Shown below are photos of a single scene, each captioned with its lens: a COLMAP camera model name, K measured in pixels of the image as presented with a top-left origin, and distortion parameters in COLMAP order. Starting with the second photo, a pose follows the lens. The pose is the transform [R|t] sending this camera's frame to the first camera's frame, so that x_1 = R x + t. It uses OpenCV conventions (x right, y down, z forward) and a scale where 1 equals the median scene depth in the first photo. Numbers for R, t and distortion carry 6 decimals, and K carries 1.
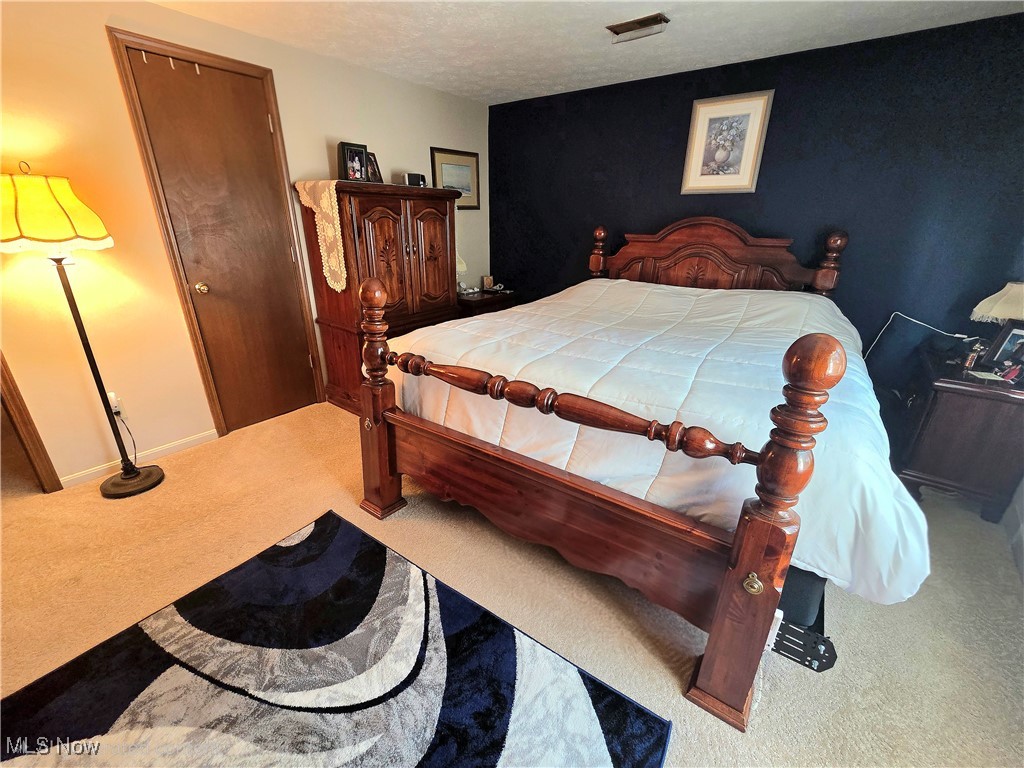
lens RADIAL K [[422.5, 0, 512.1], [0, 422.5, 382.1], [0, 0, 1]] dist [0.000309, -0.000532]
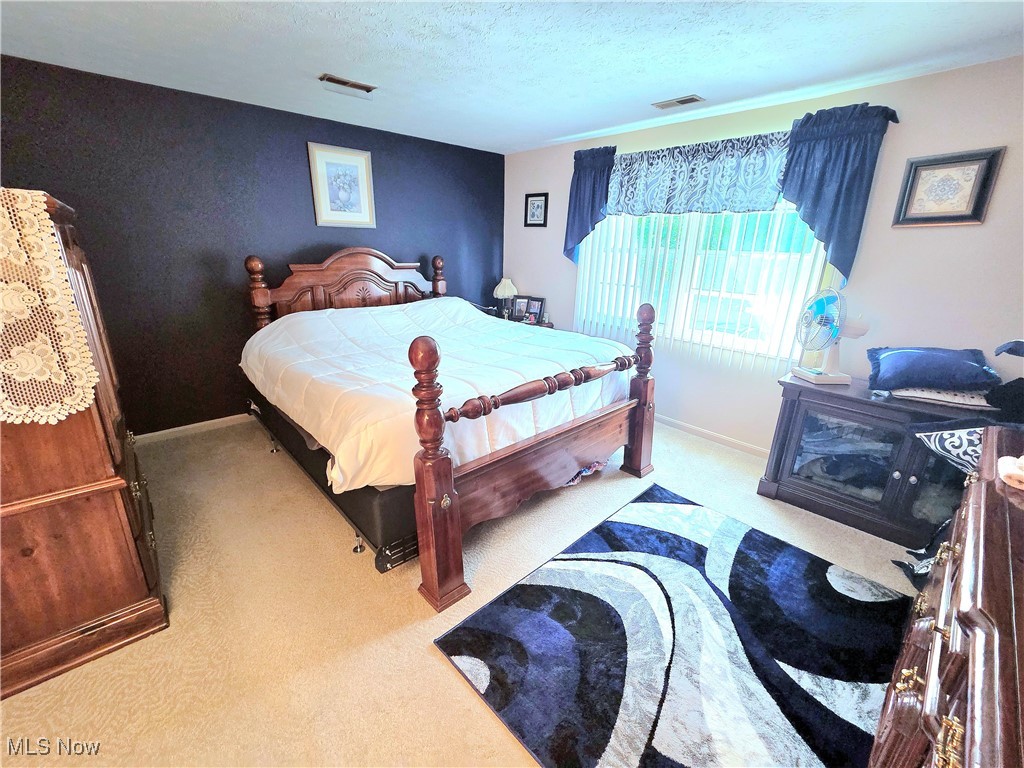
lens RADIAL K [[422.5, 0, 510.4], [0, 422.5, 381.6], [0, 0, 1]] dist [0.000309, -0.000532]
pose [[0.206294, -0.310875, 0.927793, -1.190167], [0.332345, 0.914081, 0.232384, -0.322177], [-0.920320, 0.260407, 0.291888, 0.642477]]
